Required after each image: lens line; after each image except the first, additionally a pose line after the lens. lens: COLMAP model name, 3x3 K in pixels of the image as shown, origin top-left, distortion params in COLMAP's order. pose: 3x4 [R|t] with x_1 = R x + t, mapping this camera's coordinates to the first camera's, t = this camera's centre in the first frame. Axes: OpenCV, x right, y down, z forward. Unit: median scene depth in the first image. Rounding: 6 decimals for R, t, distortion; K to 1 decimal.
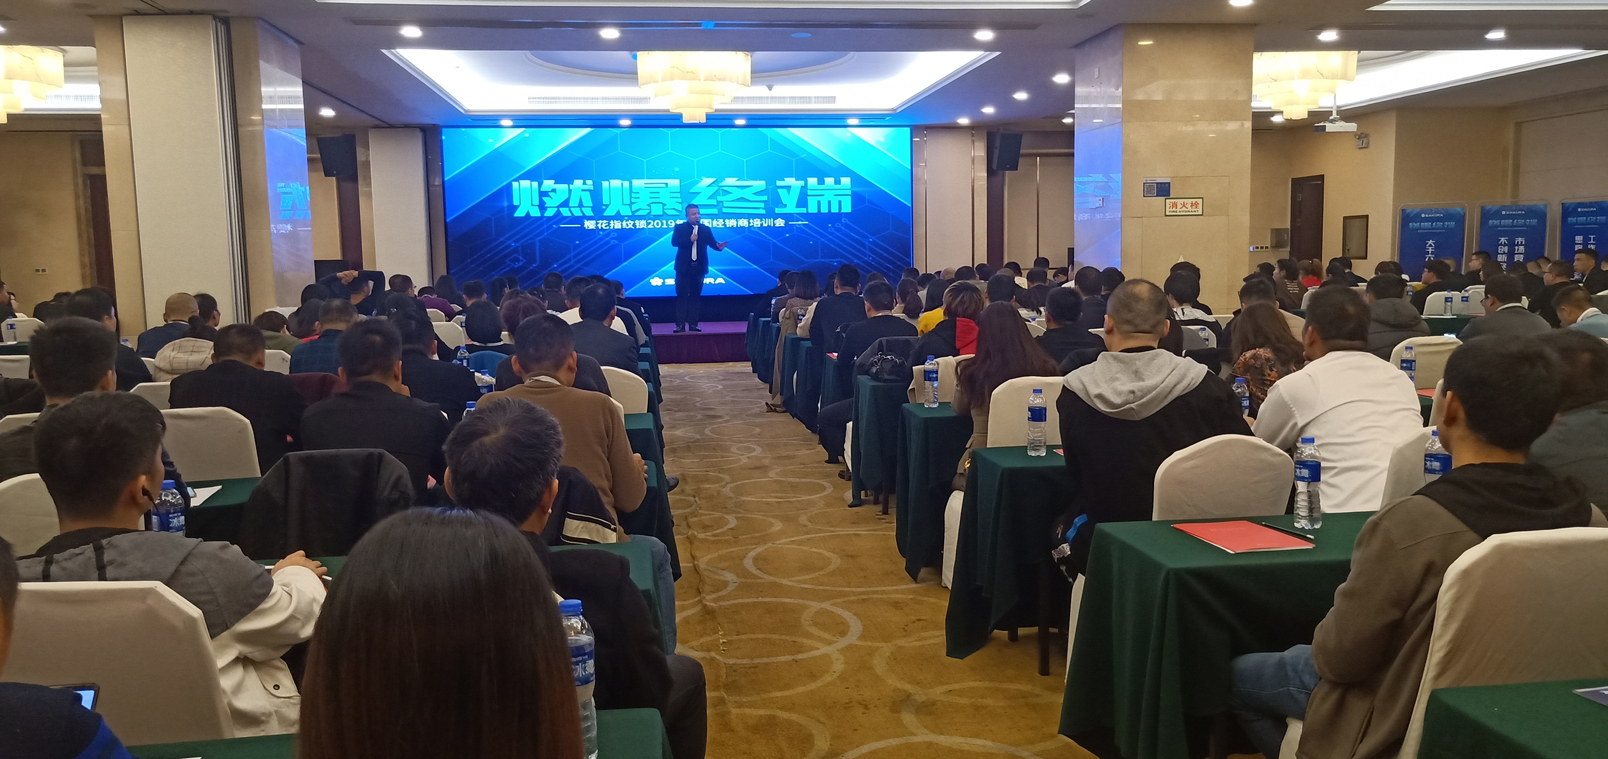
lens RADIAL K [[1241.3, 0, 804.0], [0, 1241.3, 379.5], [0, 0, 1]] dist [0.006164, 0.004764]
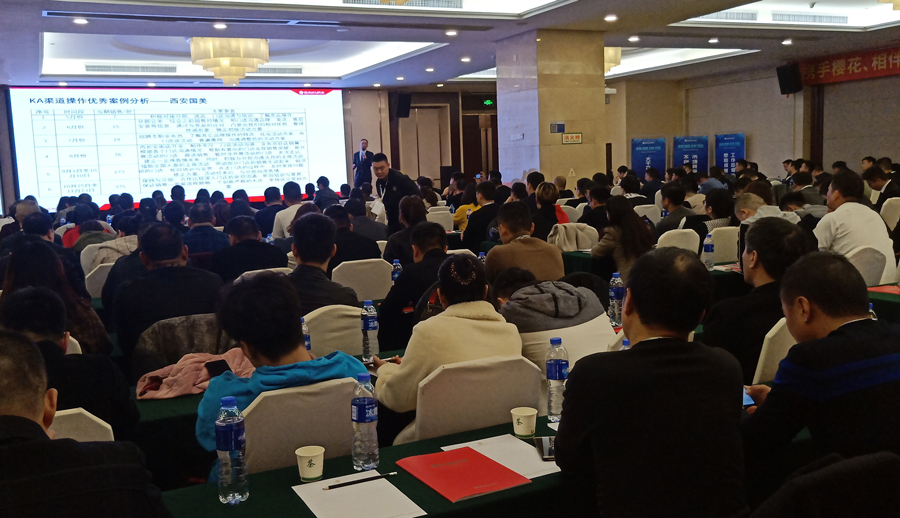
lens RADIAL K [[854.5, 0, 450.0], [0, 854.5, 259.0], [0, 0, 1]] dist [0.001370, -0.000813]
pose [[0.949297, -0.055241, 0.309488, -0.214293], [0.056090, 0.998407, 0.006159, 0.008158], [-0.309335, 0.011512, 0.950883, -0.050970]]
